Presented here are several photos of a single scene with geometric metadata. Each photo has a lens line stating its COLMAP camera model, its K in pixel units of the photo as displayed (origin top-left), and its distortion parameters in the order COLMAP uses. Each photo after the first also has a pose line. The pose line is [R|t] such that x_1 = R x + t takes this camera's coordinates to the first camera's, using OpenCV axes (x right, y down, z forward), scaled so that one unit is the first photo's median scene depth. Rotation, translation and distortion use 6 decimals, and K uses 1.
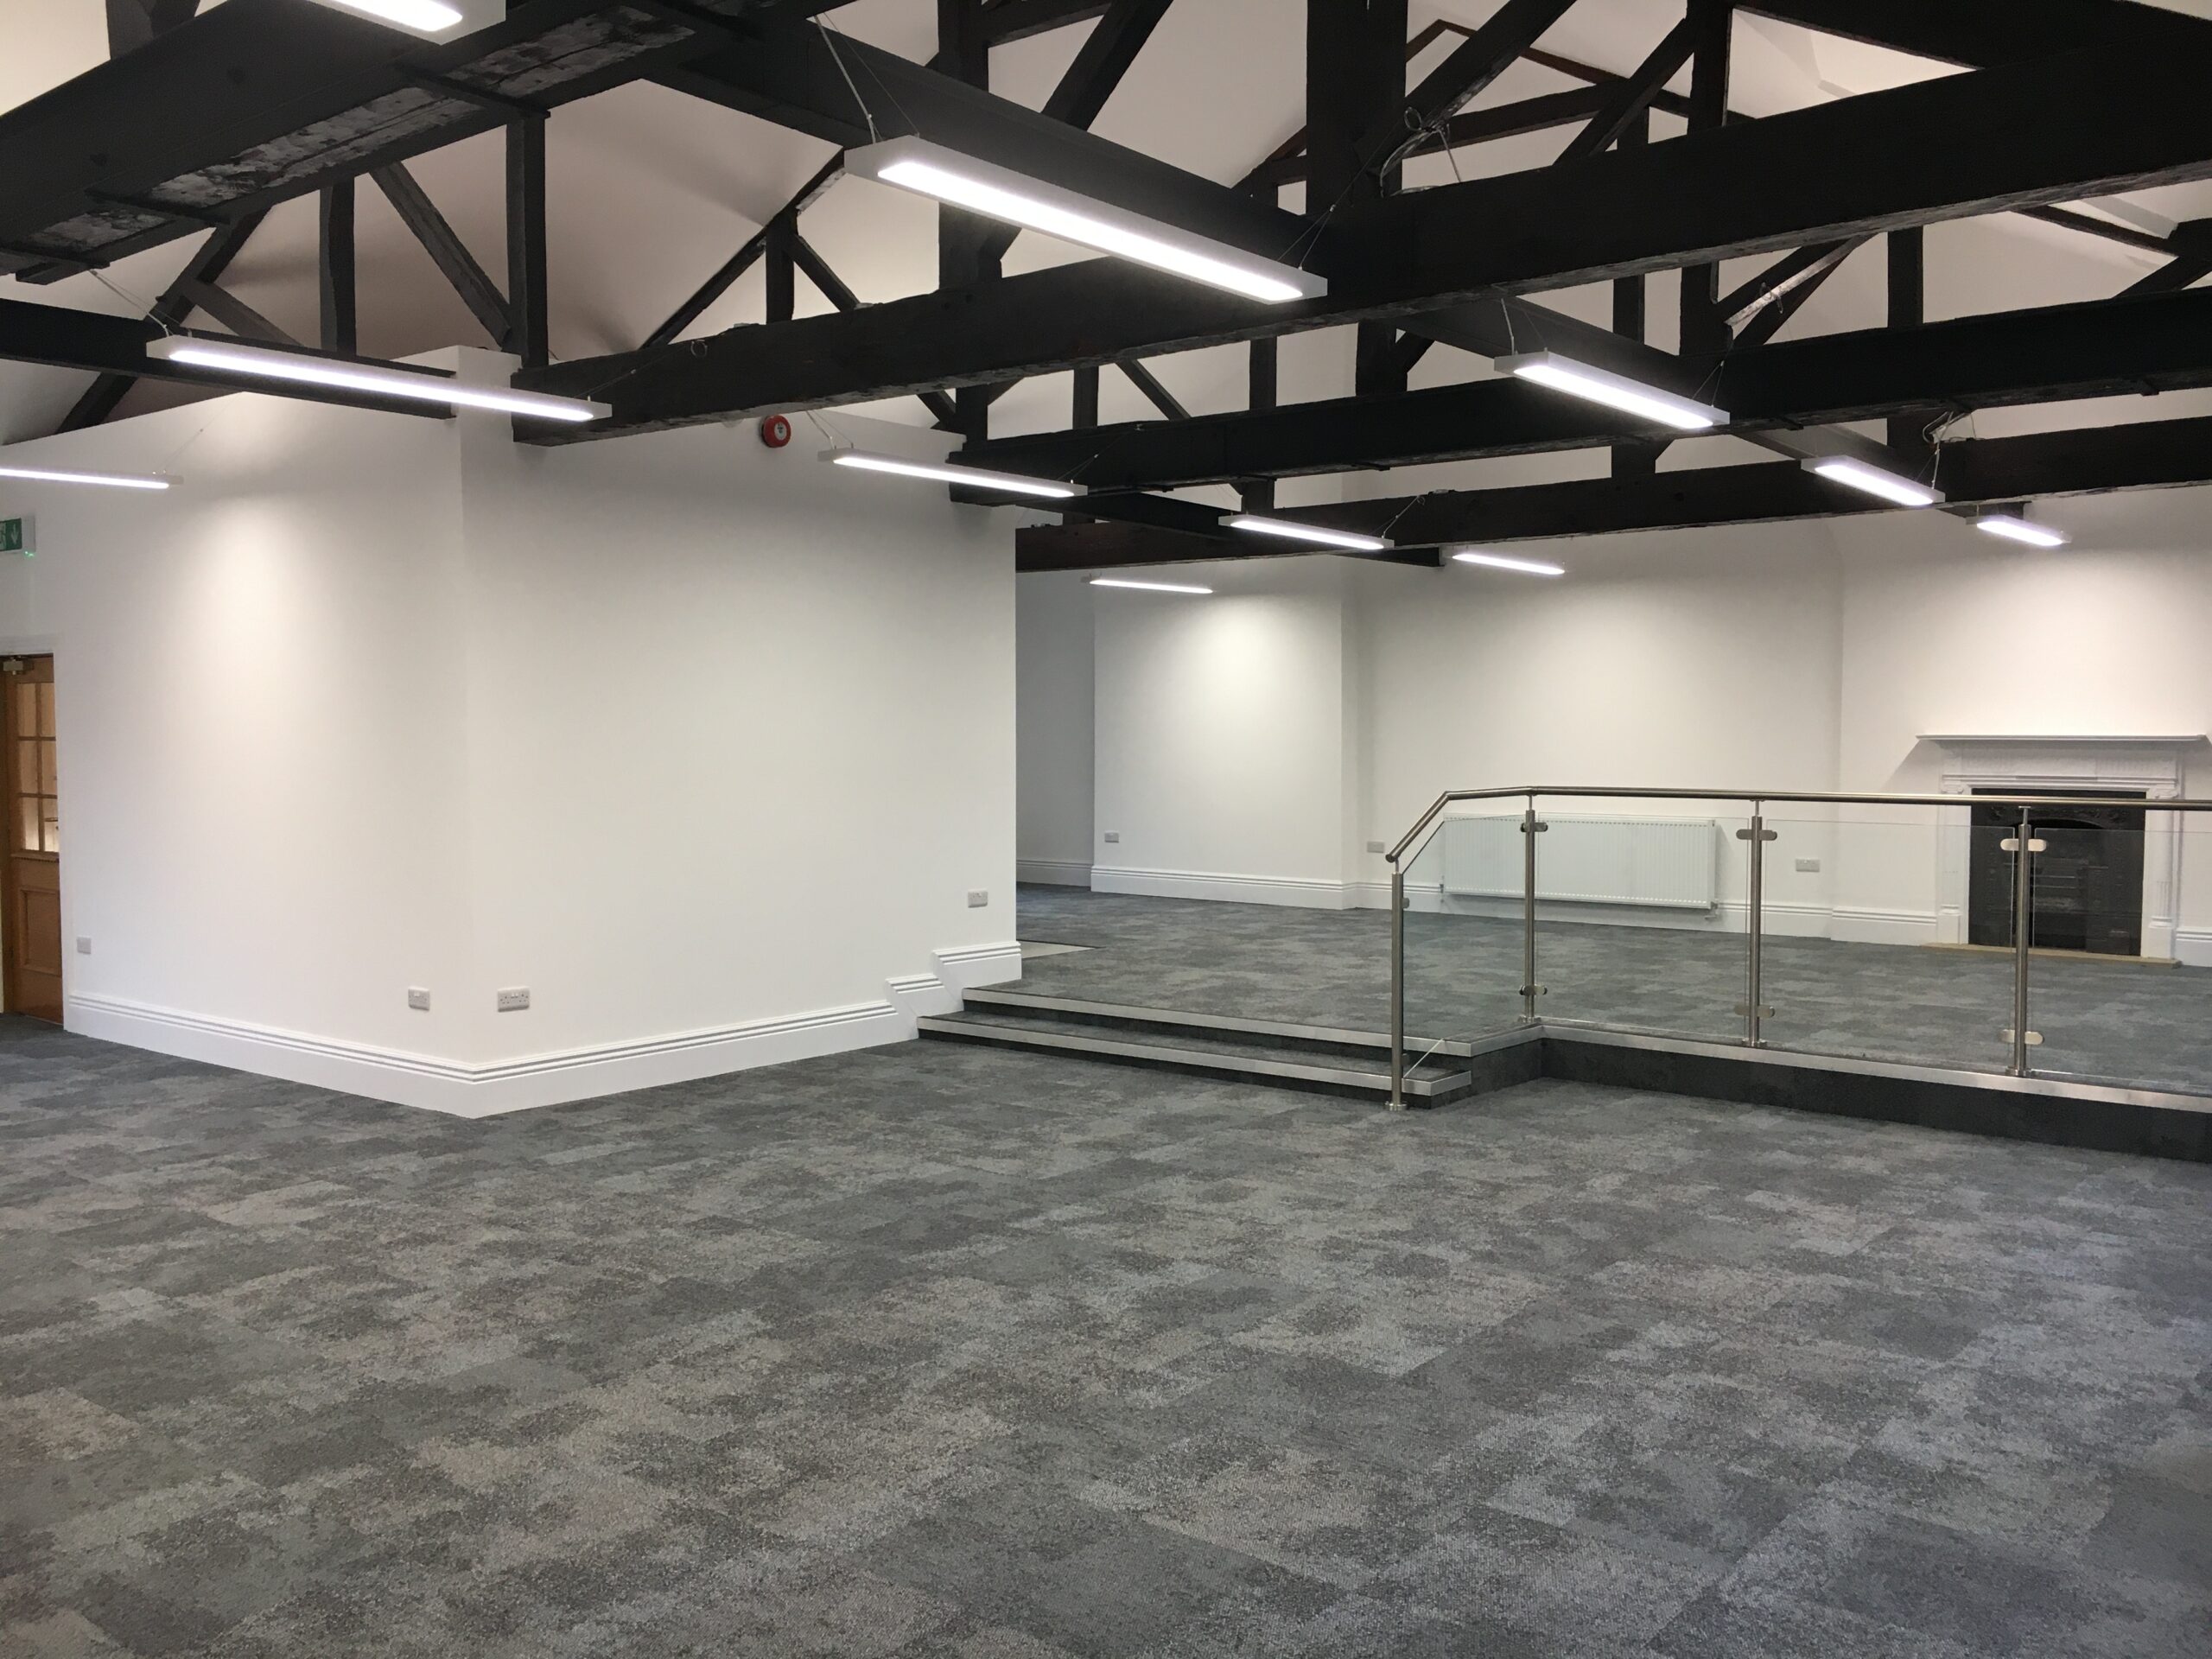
lens RADIAL K [[1897.0, 0, 1097.8], [0, 1897.0, 837.2], [0, 0, 1]] dist [0.107463, 0.016873]
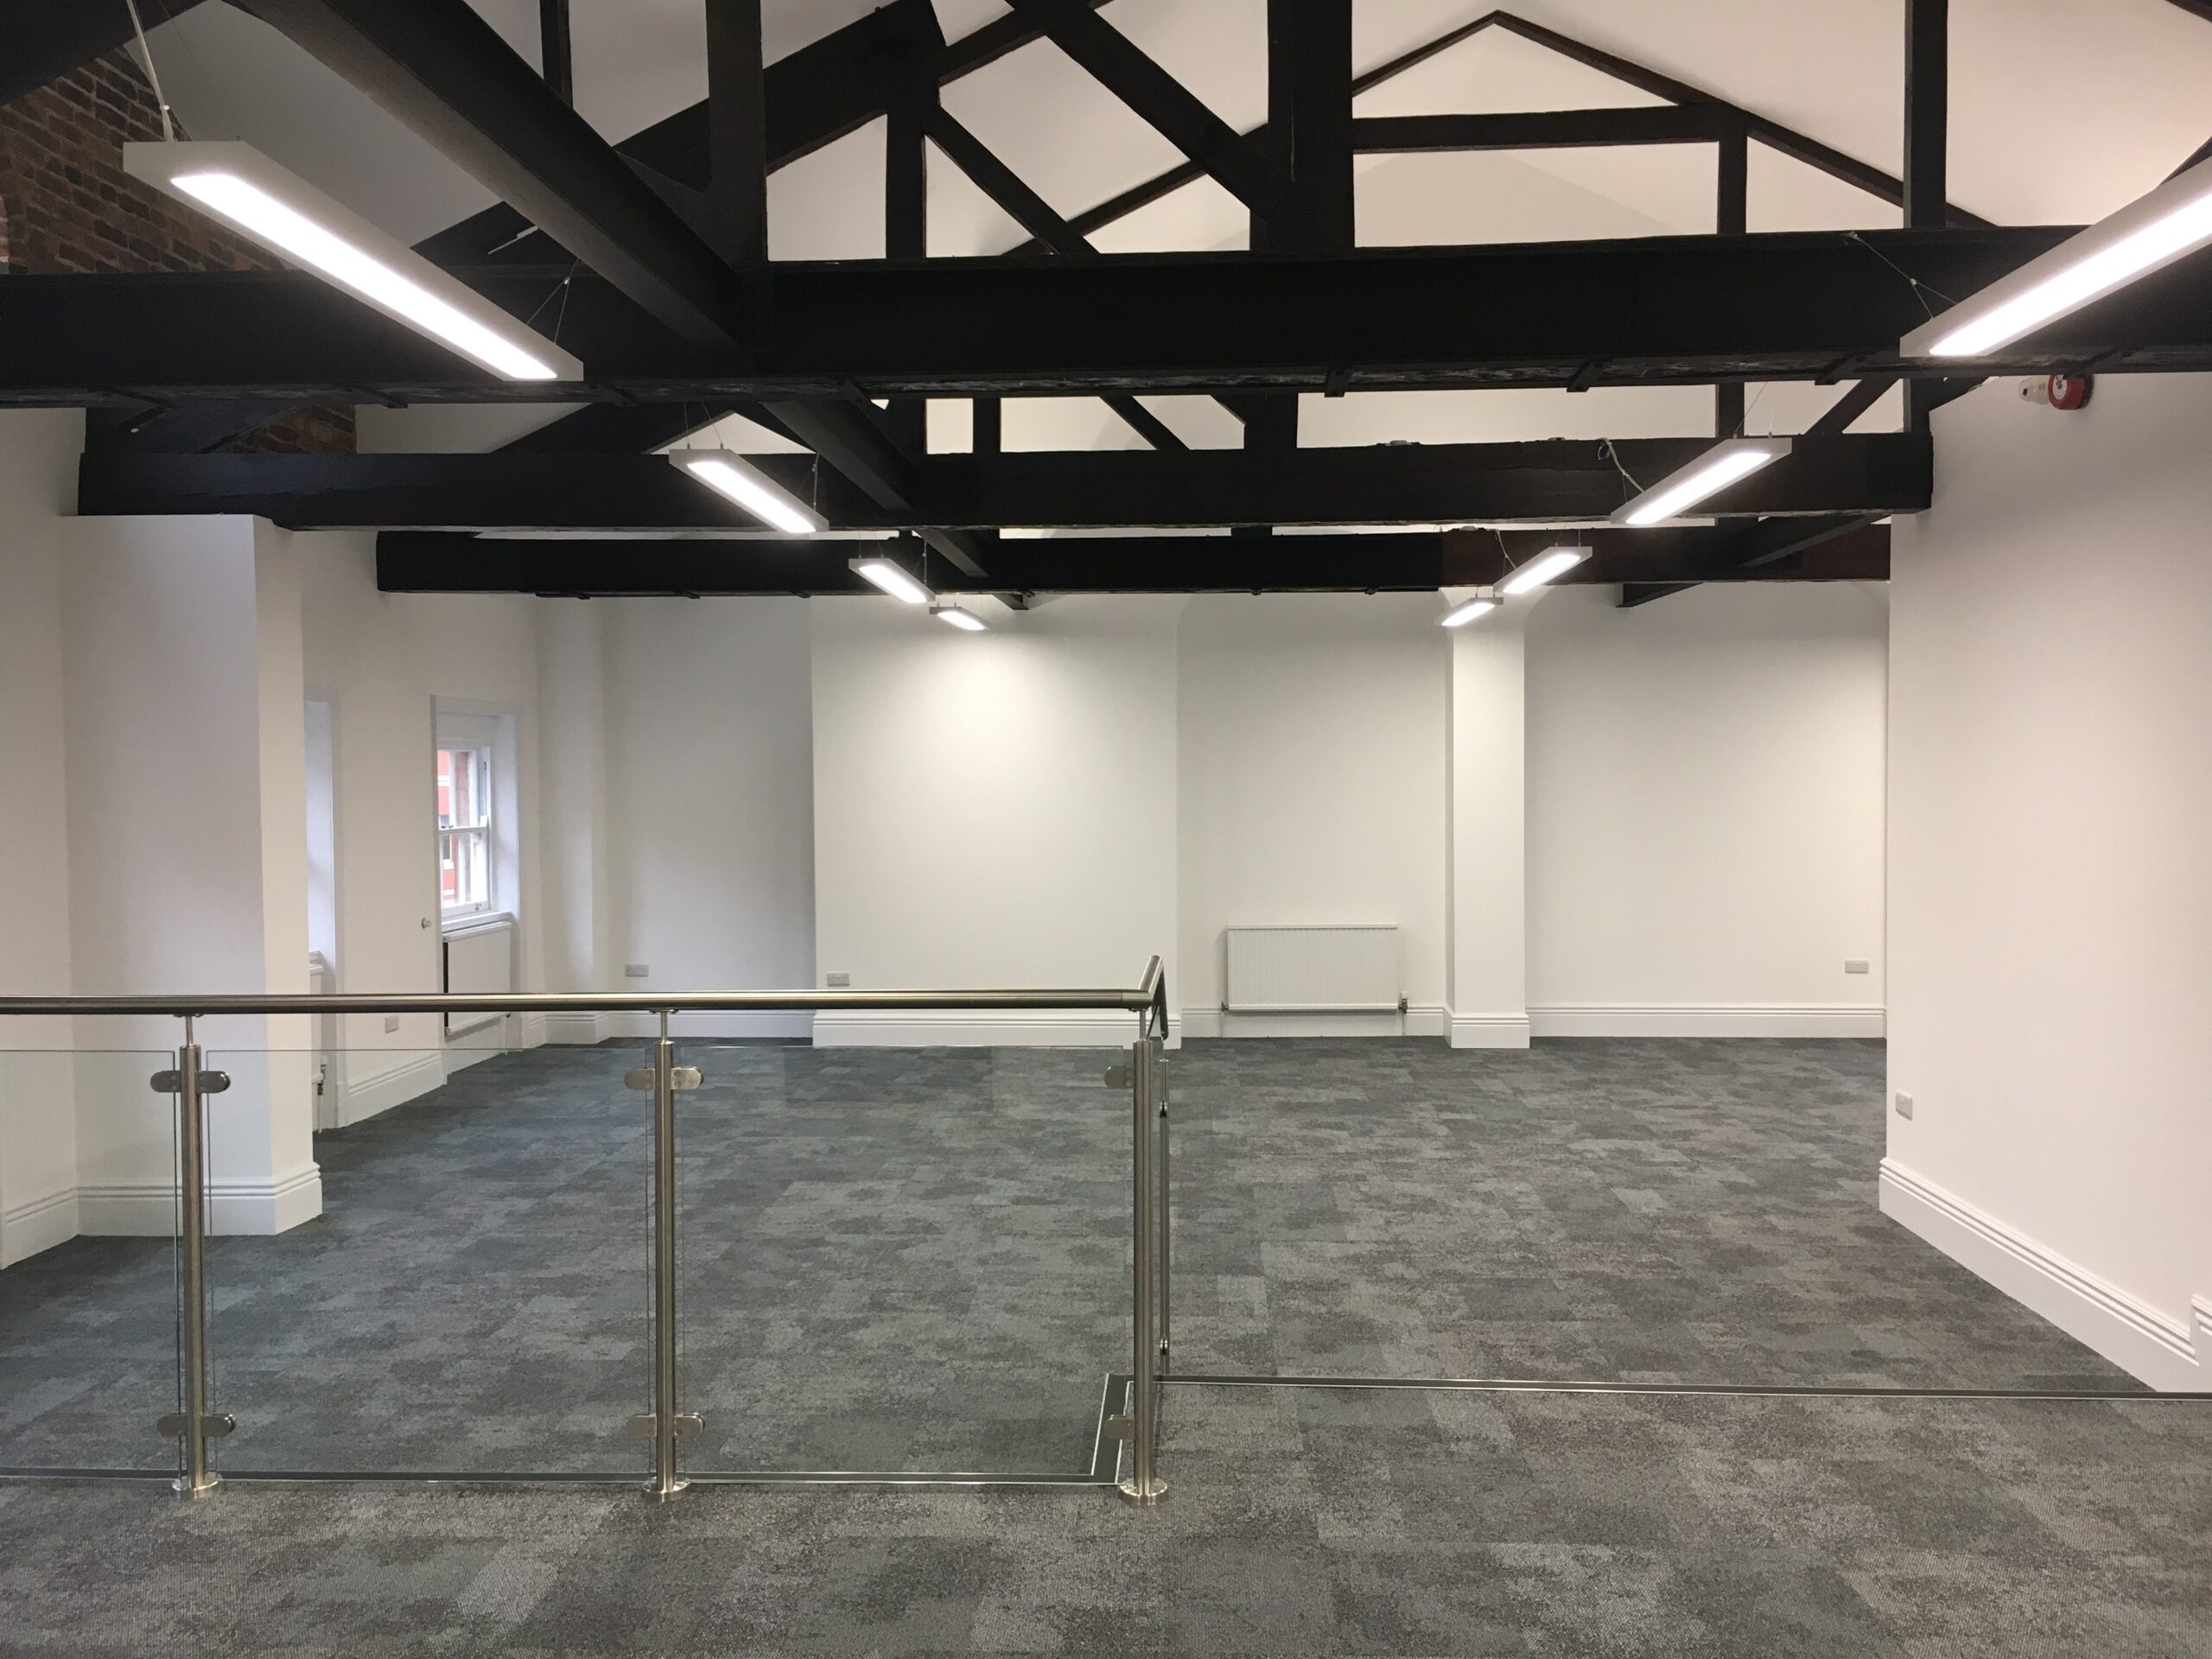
lens RADIAL K [[1897.0, 0, 1102.7], [0, 1897.0, 824.8], [0, 0, 1]] dist [0.107463, 0.016873]
pose [[-0.811837, 0.001959, -0.583880, 0.767230], [-0.044422, 0.996889, 0.065110, -0.144047], [0.582191, 0.078796, -0.809225, 2.060811]]
